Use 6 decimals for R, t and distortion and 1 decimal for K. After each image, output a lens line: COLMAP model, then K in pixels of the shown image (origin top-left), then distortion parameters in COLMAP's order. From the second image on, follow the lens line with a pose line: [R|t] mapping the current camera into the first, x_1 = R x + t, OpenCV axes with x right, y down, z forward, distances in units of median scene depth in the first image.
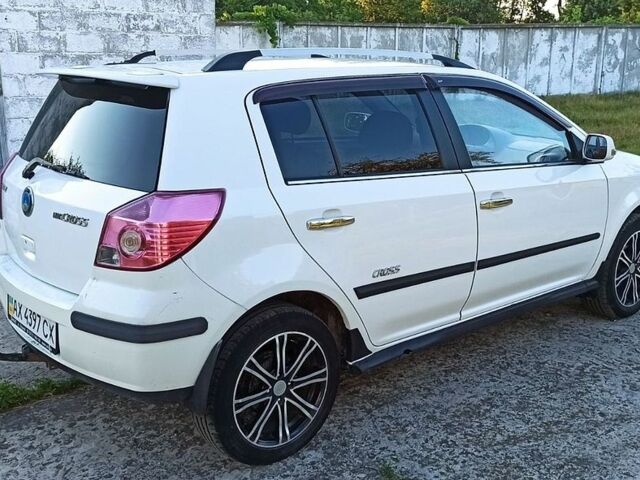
lens RADIAL K [[721.0, 0, 313.5], [0, 721.0, 261.9], [0, 0, 1]] dist [0.044963, 0.000000]
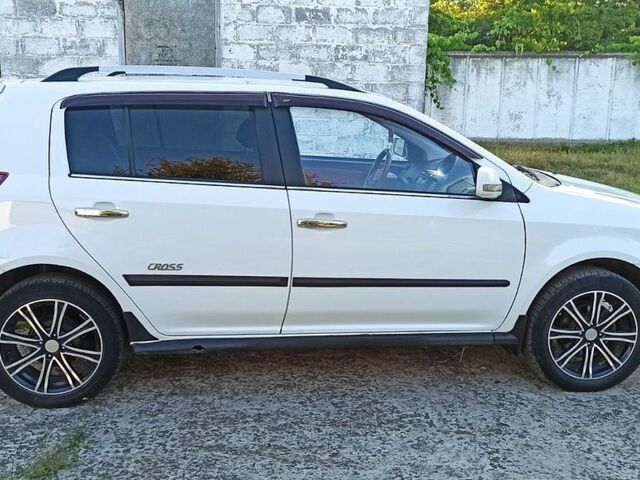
lens RADIAL K [[721.0, 0, 300.5], [0, 721.0, 239.6], [0, 0, 1]] dist [0.044963, 0.000000]
pose [[0.850375, 0.128703, -0.510193, 0.677199], [-0.164875, 0.985969, -0.026085, -0.026328], [0.499678, 0.106300, 0.859664, 0.128210]]
